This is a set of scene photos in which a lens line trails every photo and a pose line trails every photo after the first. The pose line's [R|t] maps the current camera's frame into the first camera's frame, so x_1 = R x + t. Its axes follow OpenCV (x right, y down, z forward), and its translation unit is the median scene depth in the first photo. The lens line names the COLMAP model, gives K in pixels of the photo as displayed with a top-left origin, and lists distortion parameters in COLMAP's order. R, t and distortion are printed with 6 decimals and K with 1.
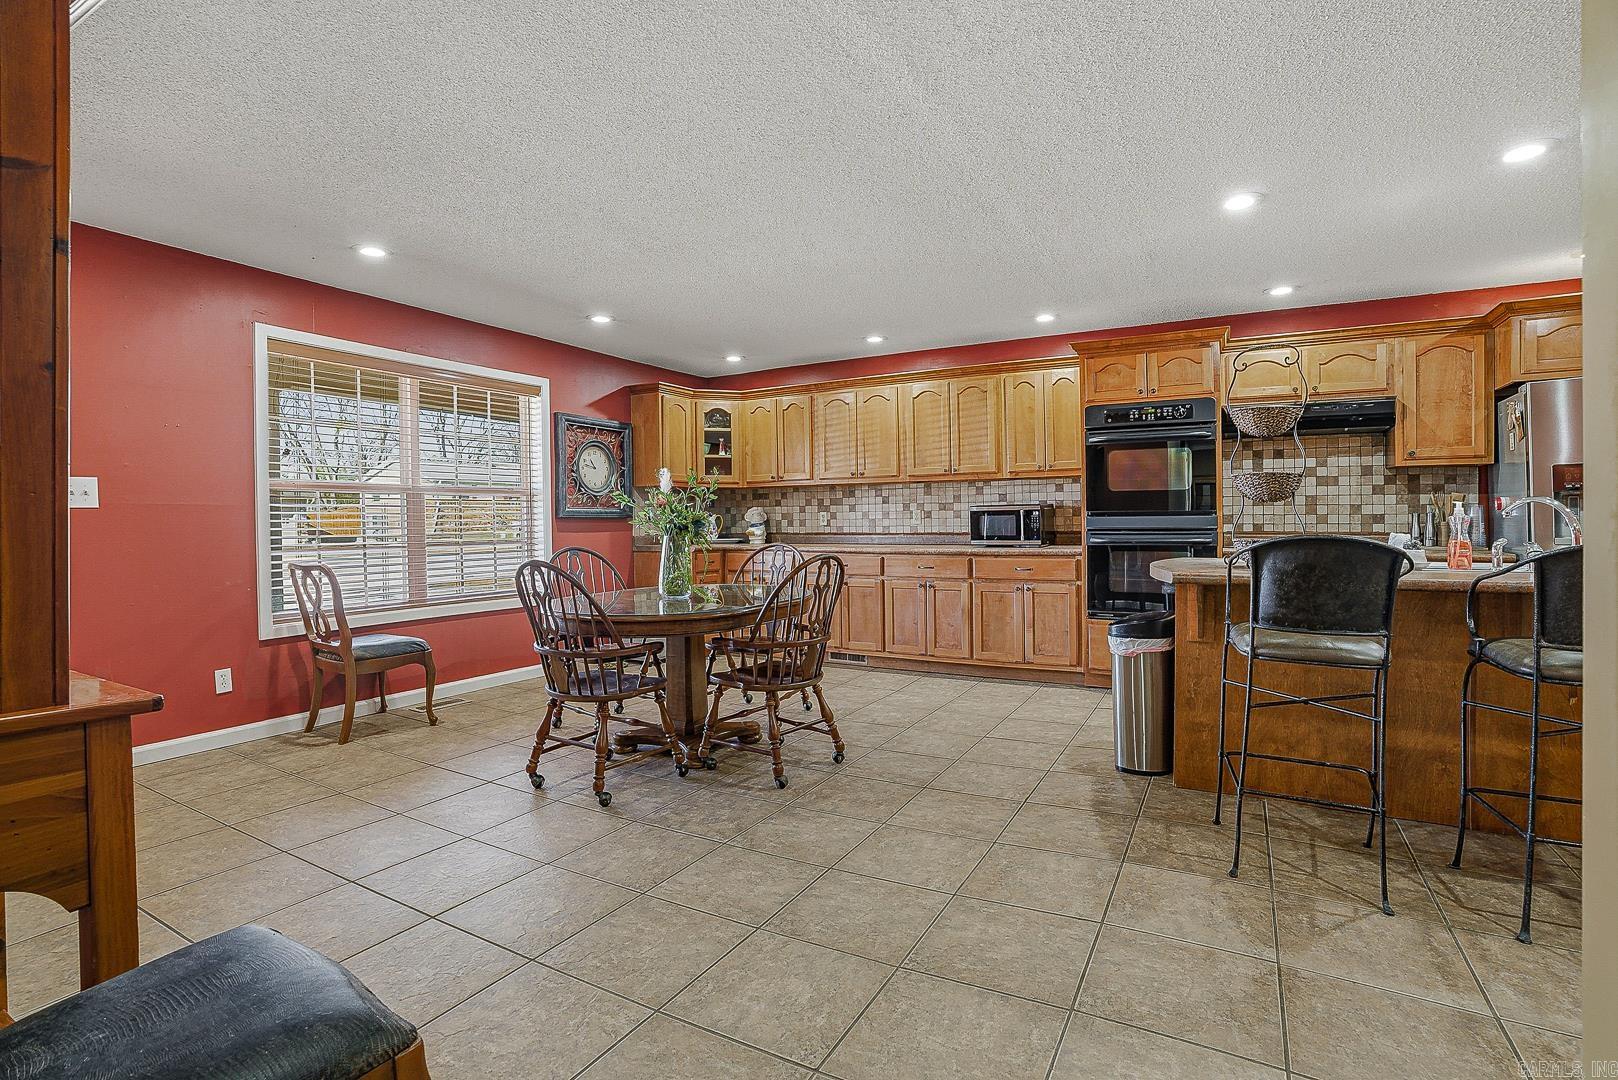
lens RADIAL K [[760.3, 0, 806.4], [0, 760.3, 542.3], [0, 0, 1]] dist [-0.043197, 0.005275]
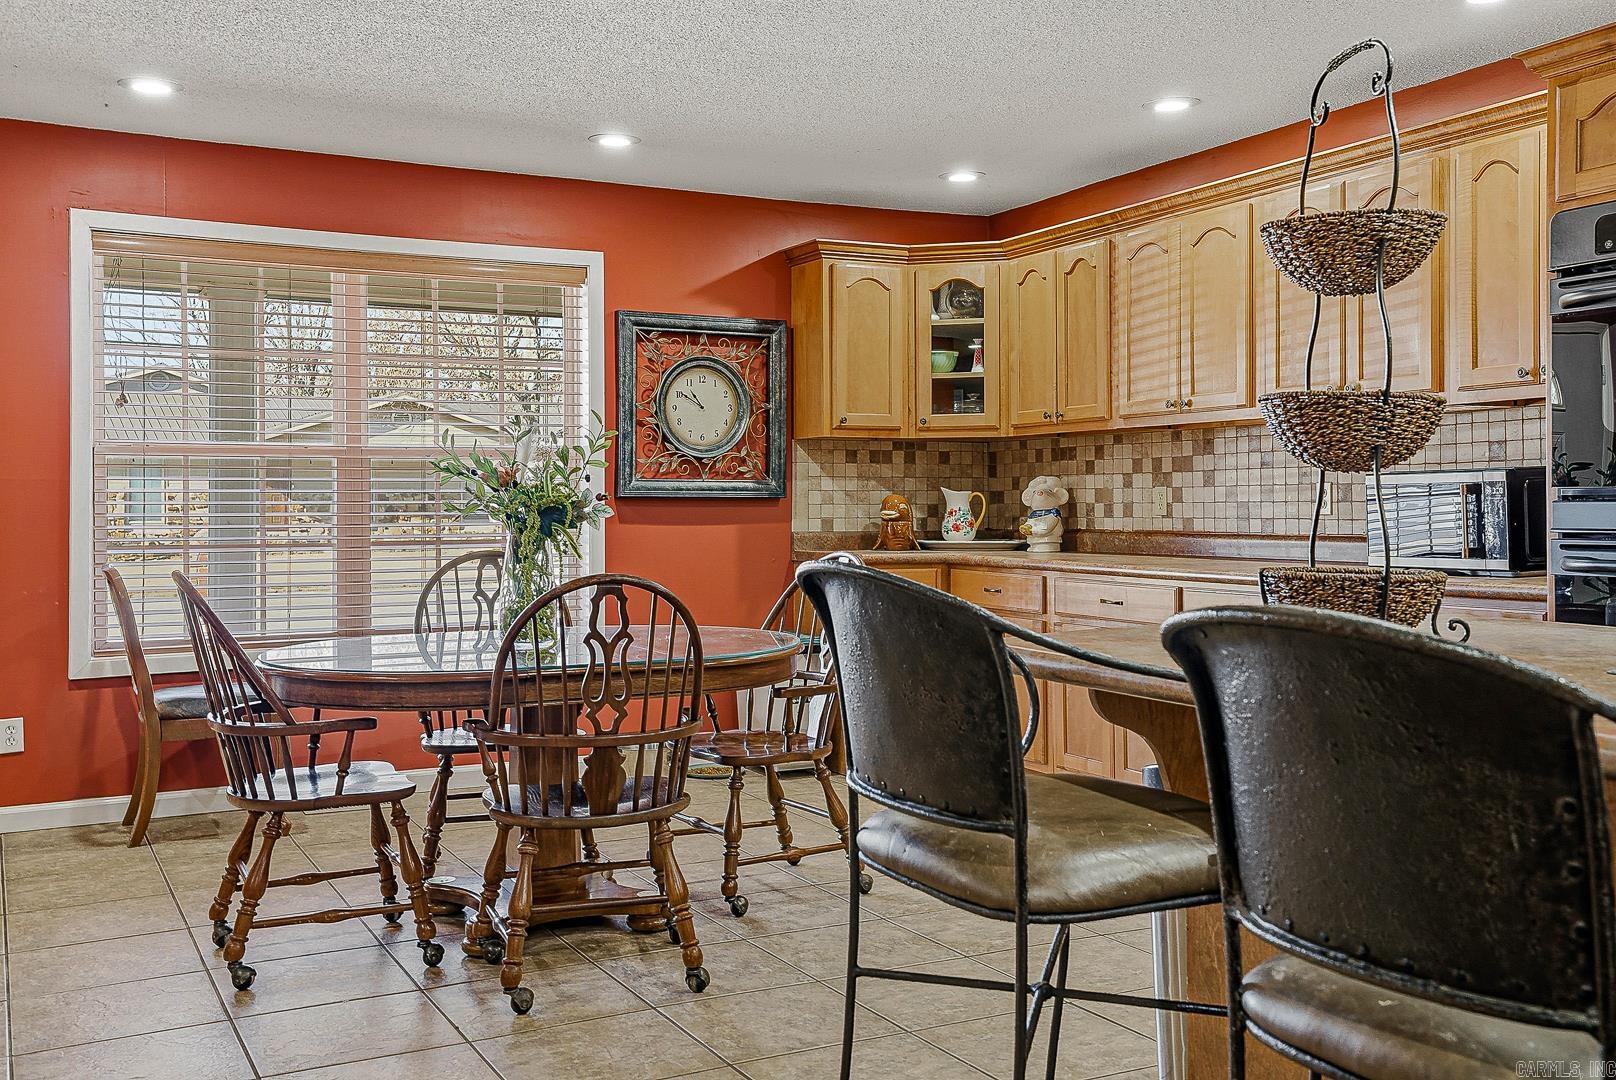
lens RADIAL K [[1562.0, 0, 805.0], [0, 1562.0, 510.7], [0, 0, 1]] dist [0.114894, 0.000000]
pose [[0.843438, 0.008188, -0.537164, 0.376725], [-0.018547, 0.999732, -0.013883, -0.008299], [0.536907, 0.021672, 0.843363, 0.082636]]
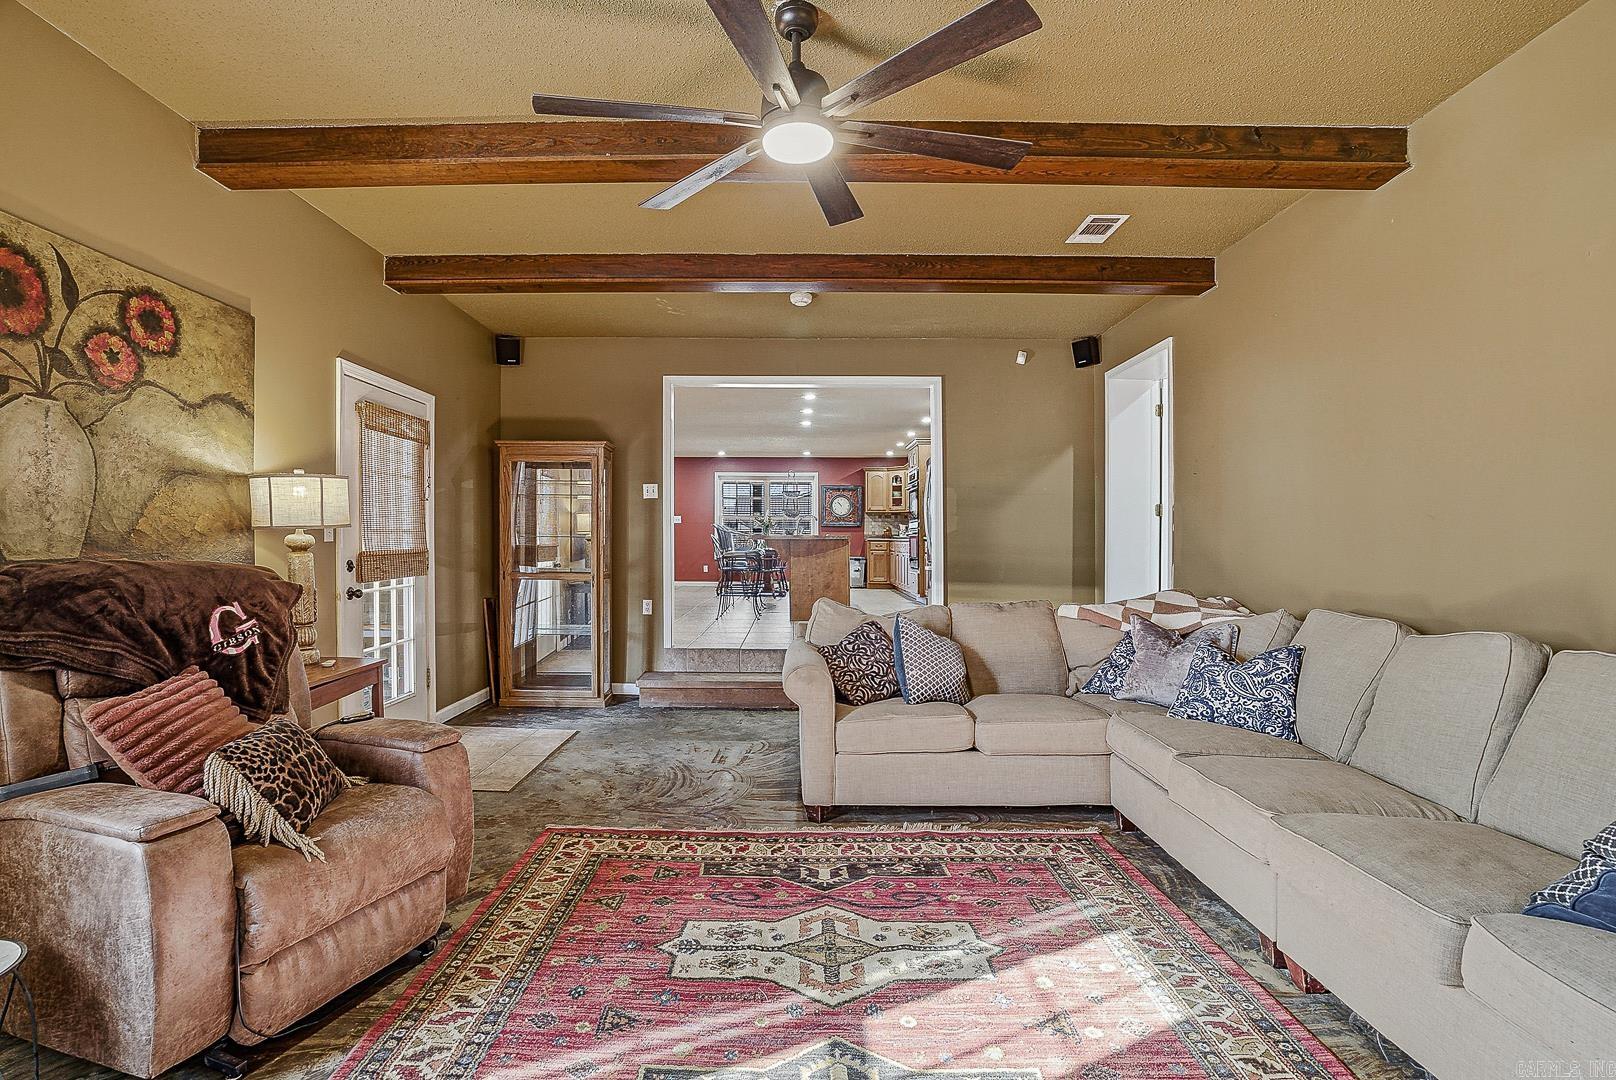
lens RADIAL K [[759.3, 0, 794.0], [0, 759.3, 547.2], [0, 0, 1]] dist [-0.043197, 0.005275]
pose [[0.492688, 0.018072, -0.870018, 1.688449], [-0.031541, 0.999498, 0.002900, 0.030678], [0.869634, 0.026013, 0.493011, -0.311316]]
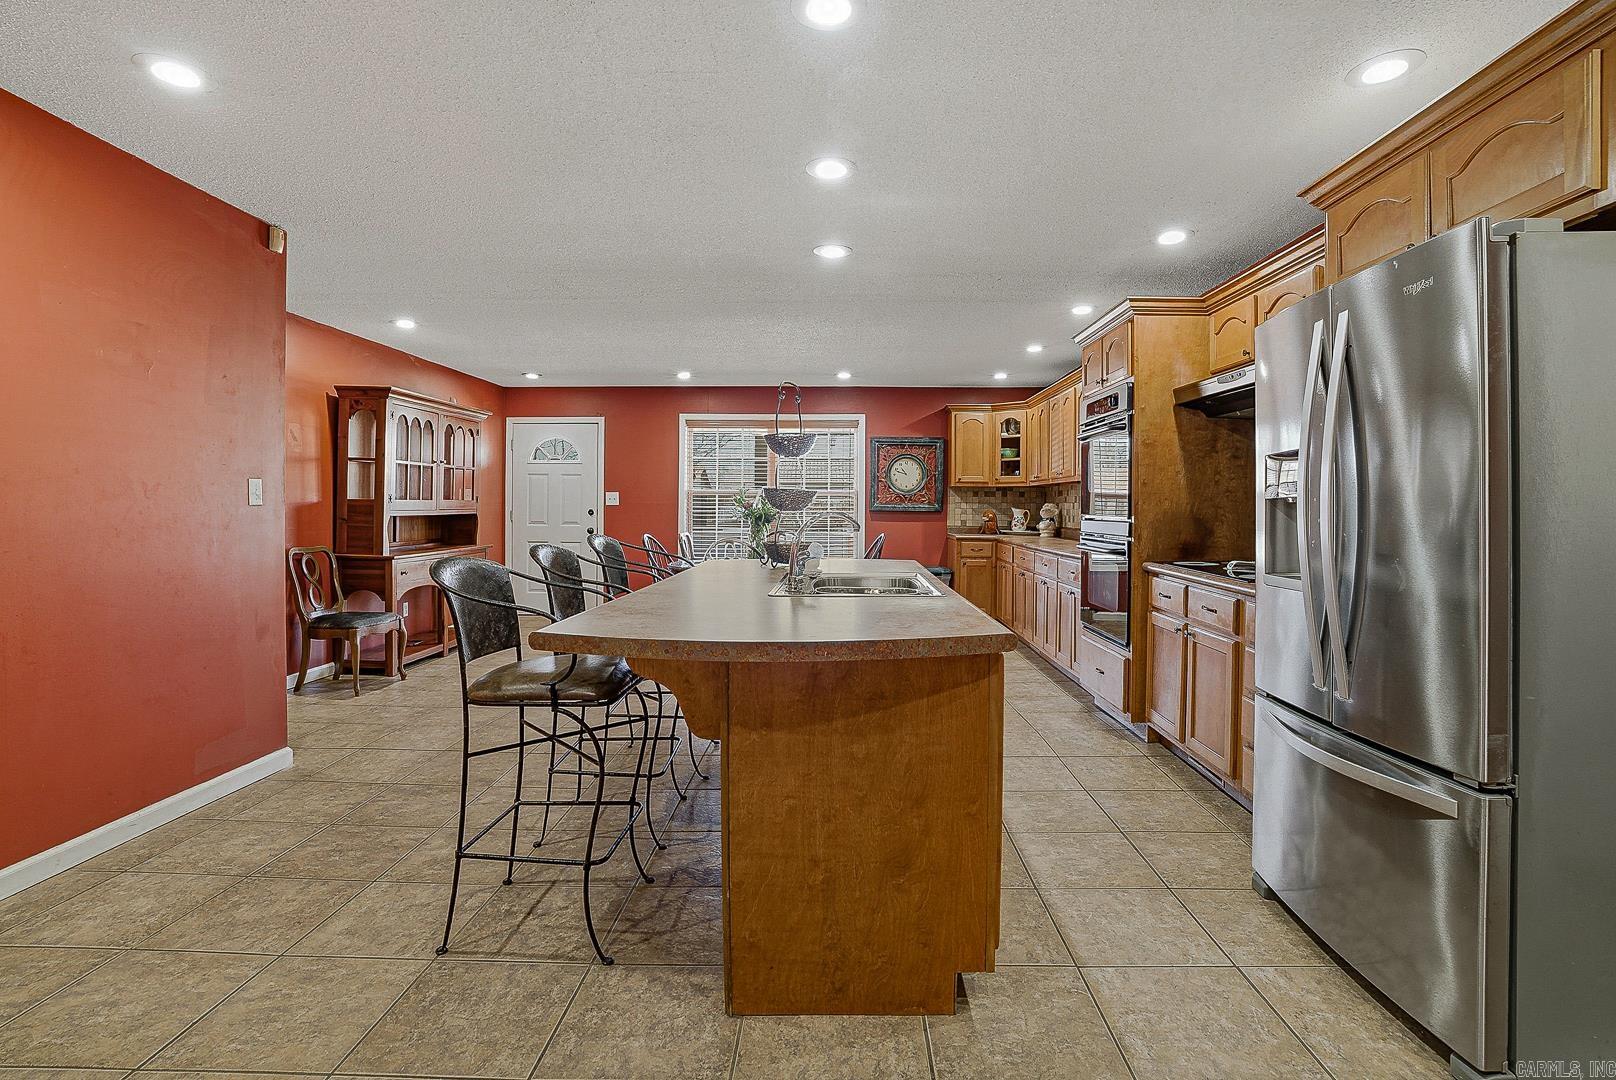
lens RADIAL K [[759.3, 0, 846.3], [0, 759.3, 550.5], [0, 0, 1]] dist [-0.043197, 0.005275]
pose [[0.497285, 0.061219, -0.865425, 0.812523], [-0.033831, 0.998117, 0.051166, -0.026785], [0.866927, 0.003834, 0.498420, 0.223510]]
